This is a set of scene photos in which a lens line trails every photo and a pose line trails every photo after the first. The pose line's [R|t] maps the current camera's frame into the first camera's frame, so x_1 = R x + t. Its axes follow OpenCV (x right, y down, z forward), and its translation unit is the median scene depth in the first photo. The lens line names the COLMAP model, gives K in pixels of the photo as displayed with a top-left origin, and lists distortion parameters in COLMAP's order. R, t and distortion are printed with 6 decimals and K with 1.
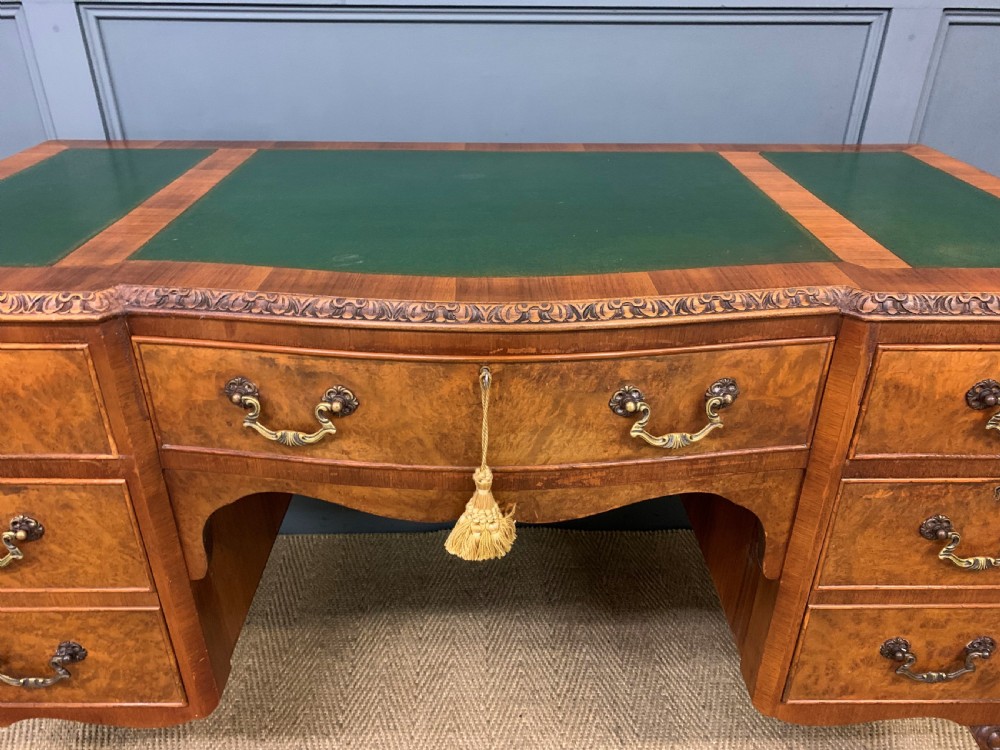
lens RADIAL K [[772.8, 0, 495.8], [0, 772.8, 375.6], [0, 0, 1]] dist [0.003472, -0.000524]
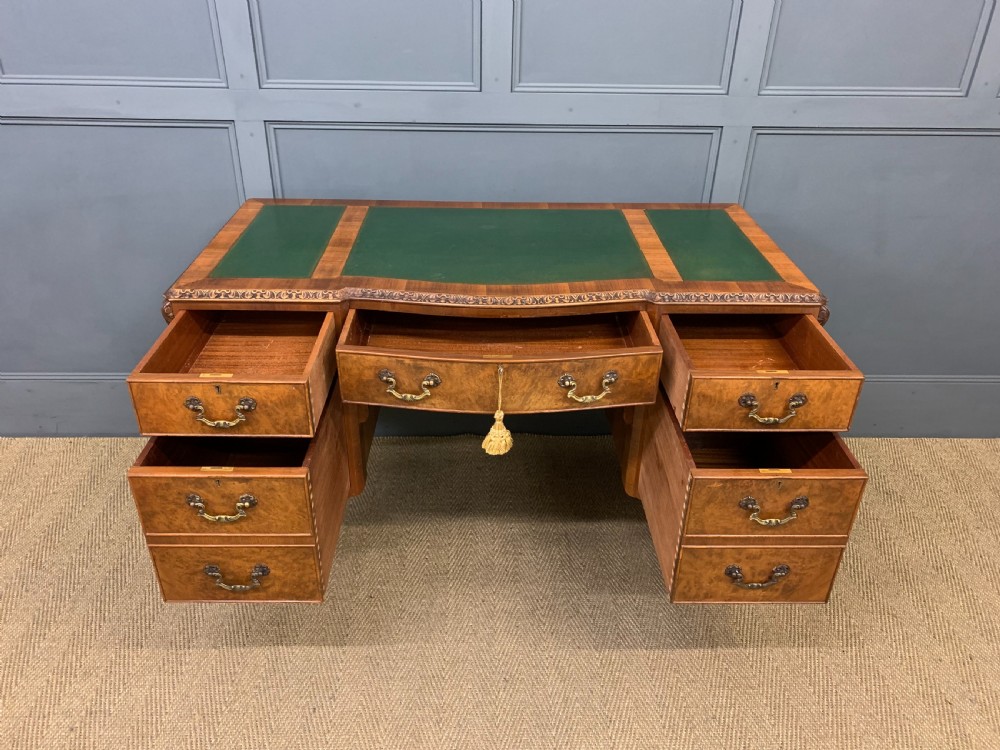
lens RADIAL K [[753.8, 0, 491.0], [0, 753.8, 365.9], [0, 0, 1]] dist [0.063984, -0.057159]
pose [[0.999958, 0.005756, 0.007149, -0.049586], [-0.005894, 0.999793, 0.019493, 0.072914], [-0.007036, -0.019534, 0.999784, -1.265415]]
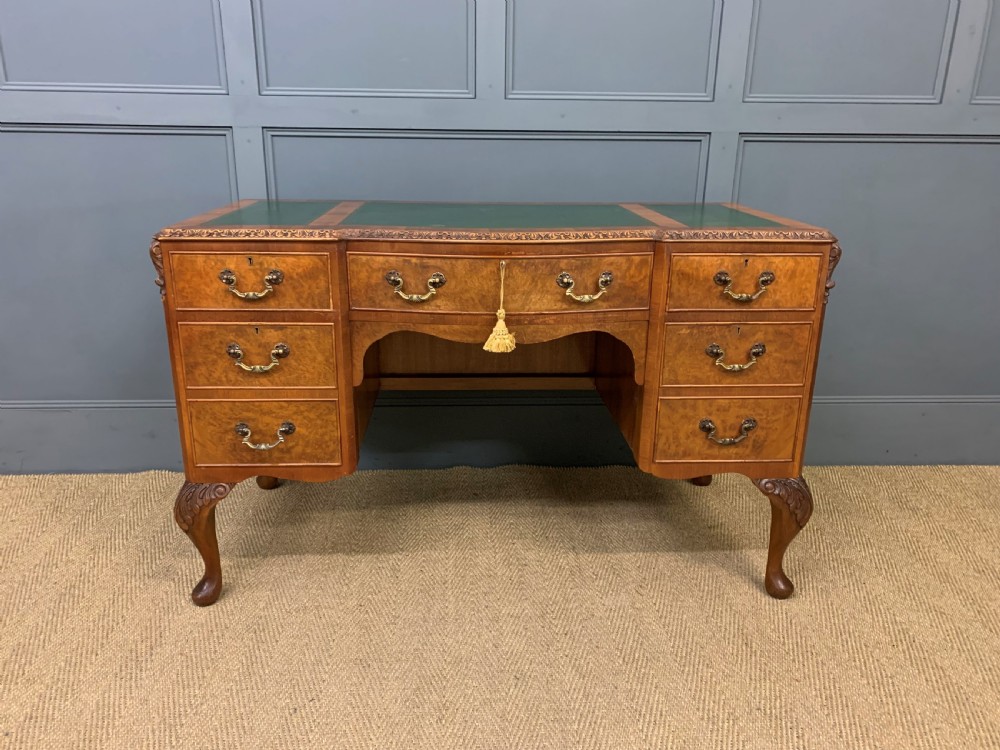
lens RADIAL K [[753.4, 0, 487.7], [0, 753.4, 373.3], [0, 0, 1]] dist [0.058854, -0.046812]
pose [[0.999576, -0.005420, 0.028614, -0.115252], [0.010516, 0.983417, -0.181055, 0.678445], [-0.027158, 0.181279, 0.983057, -1.086136]]
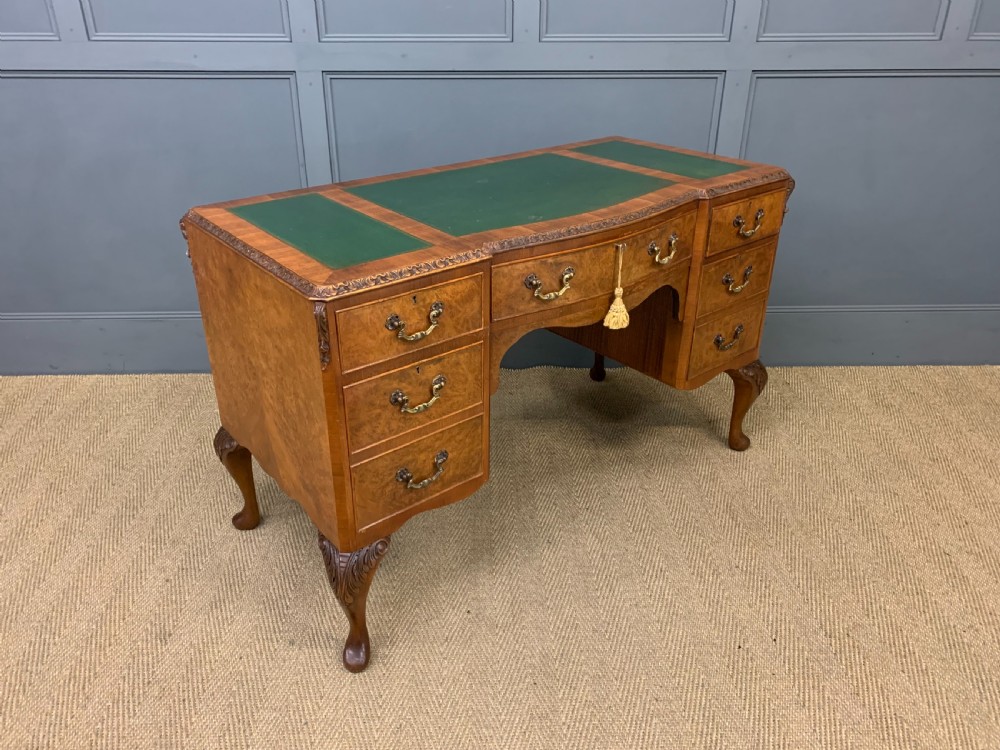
lens RADIAL K [[762.3, 0, 487.3], [0, 762.3, 372.5], [0, 0, 1]] dist [0.032711, -0.010138]
pose [[0.789879, -0.289652, 0.540548, -1.652149], [0.297730, 0.951706, 0.074911, 0.068484], [-0.536141, 0.101767, 0.837971, -0.732837]]
